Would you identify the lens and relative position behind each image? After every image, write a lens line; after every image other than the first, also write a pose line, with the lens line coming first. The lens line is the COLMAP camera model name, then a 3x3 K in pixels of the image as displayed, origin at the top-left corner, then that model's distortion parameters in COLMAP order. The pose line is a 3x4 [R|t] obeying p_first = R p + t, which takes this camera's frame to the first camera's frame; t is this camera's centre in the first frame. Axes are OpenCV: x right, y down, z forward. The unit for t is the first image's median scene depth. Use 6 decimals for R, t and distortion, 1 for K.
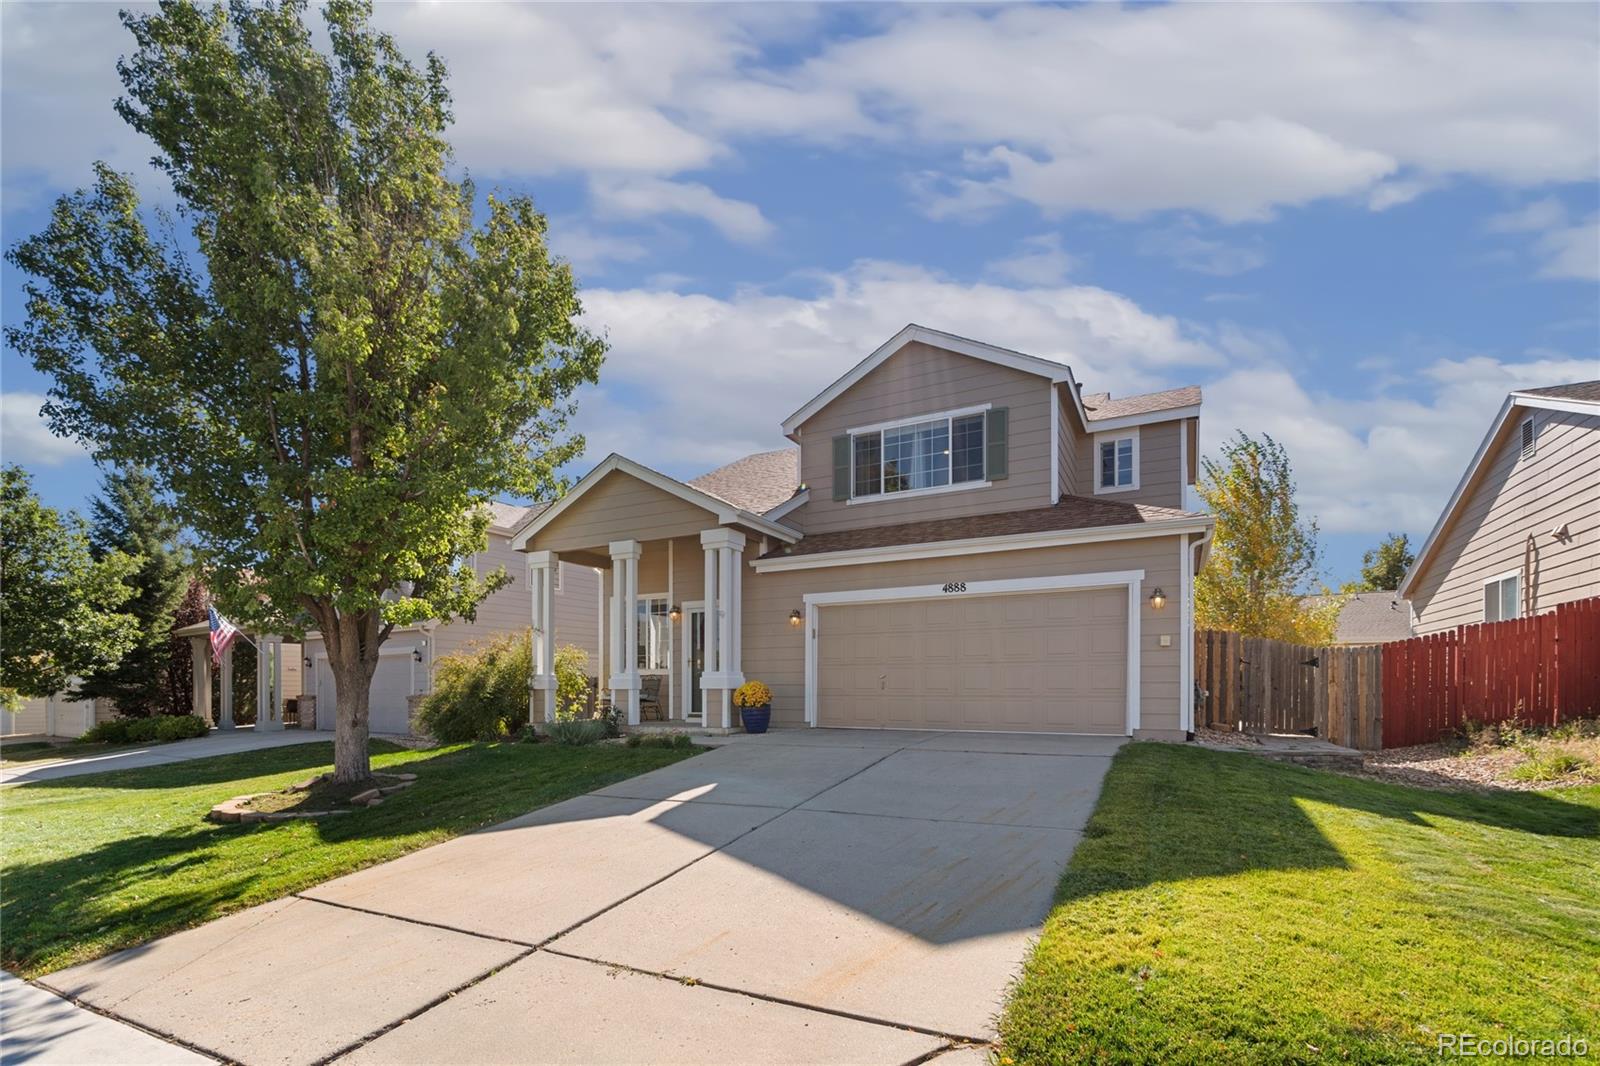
lens RADIAL K [[721.0, 0, 803.0], [0, 721.0, 689.9], [0, 0, 1]] dist [-0.001277, -0.000086]
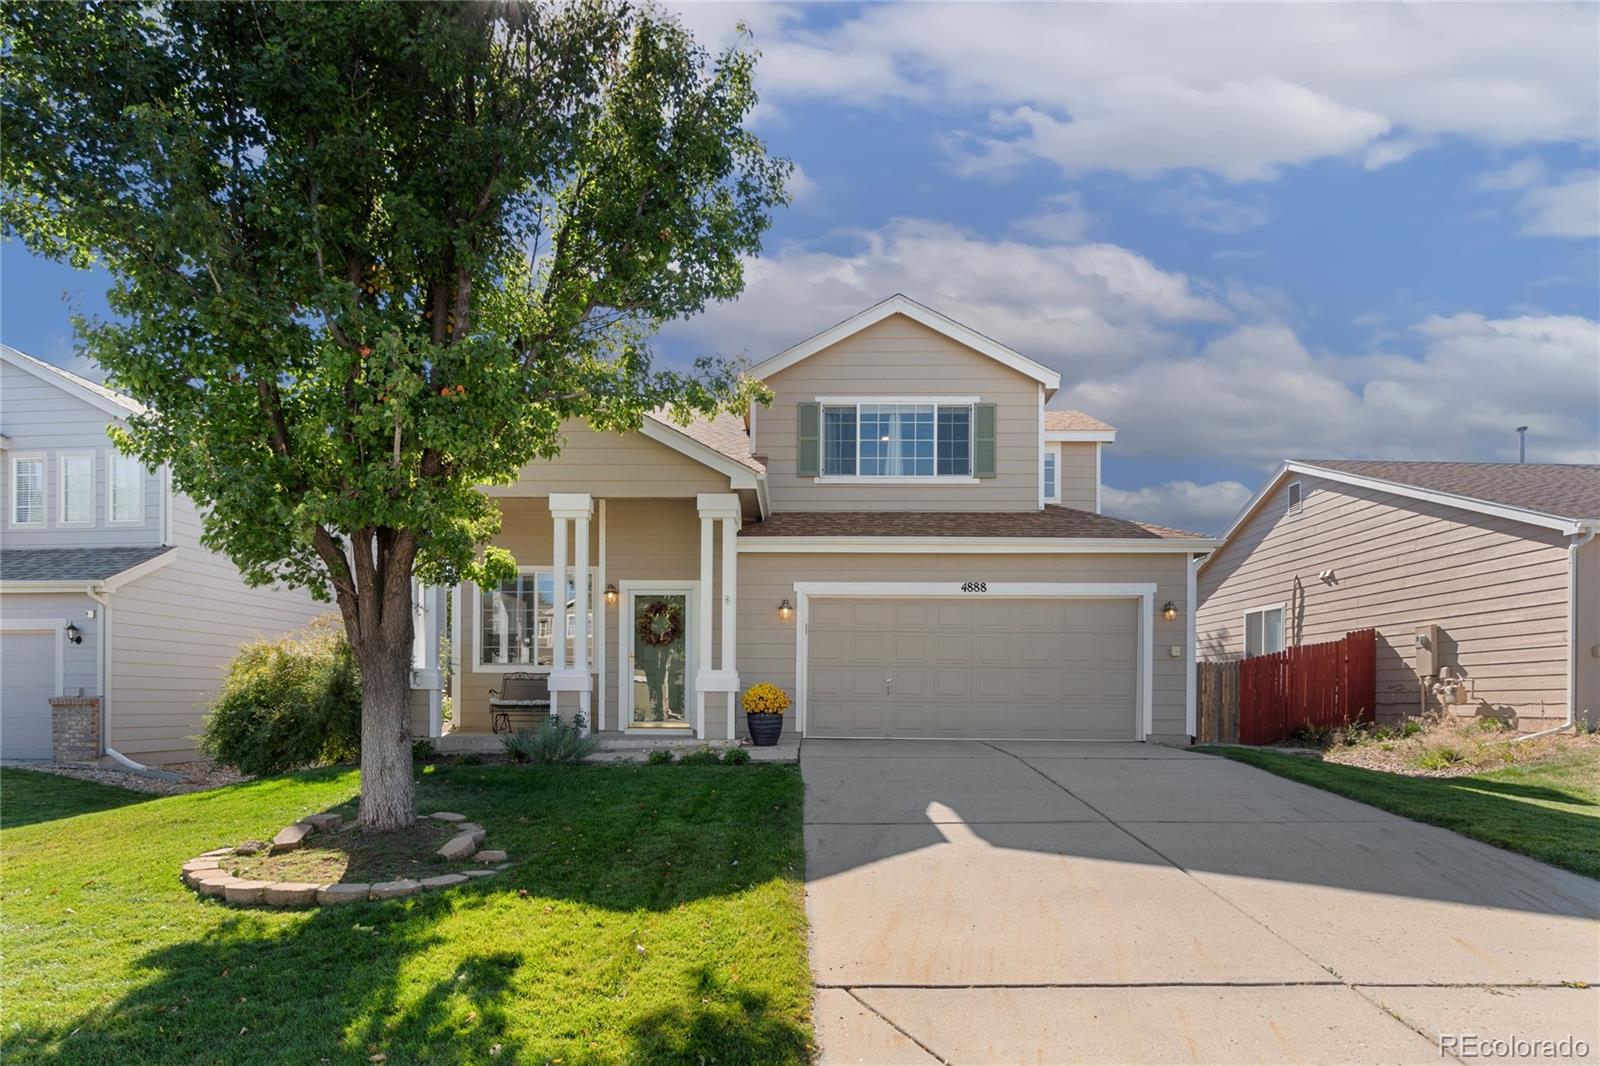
lens RADIAL K [[817.0, 0, 797.2], [0, 817.0, 703.5], [0, 0, 1]] dist [-0.004069, -0.000938]
pose [[0.893814, 0.005279, 0.448406, -0.430462], [-0.008119, 0.999957, 0.004412, 0.006857], [-0.448363, -0.007584, 0.893819, 0.132830]]
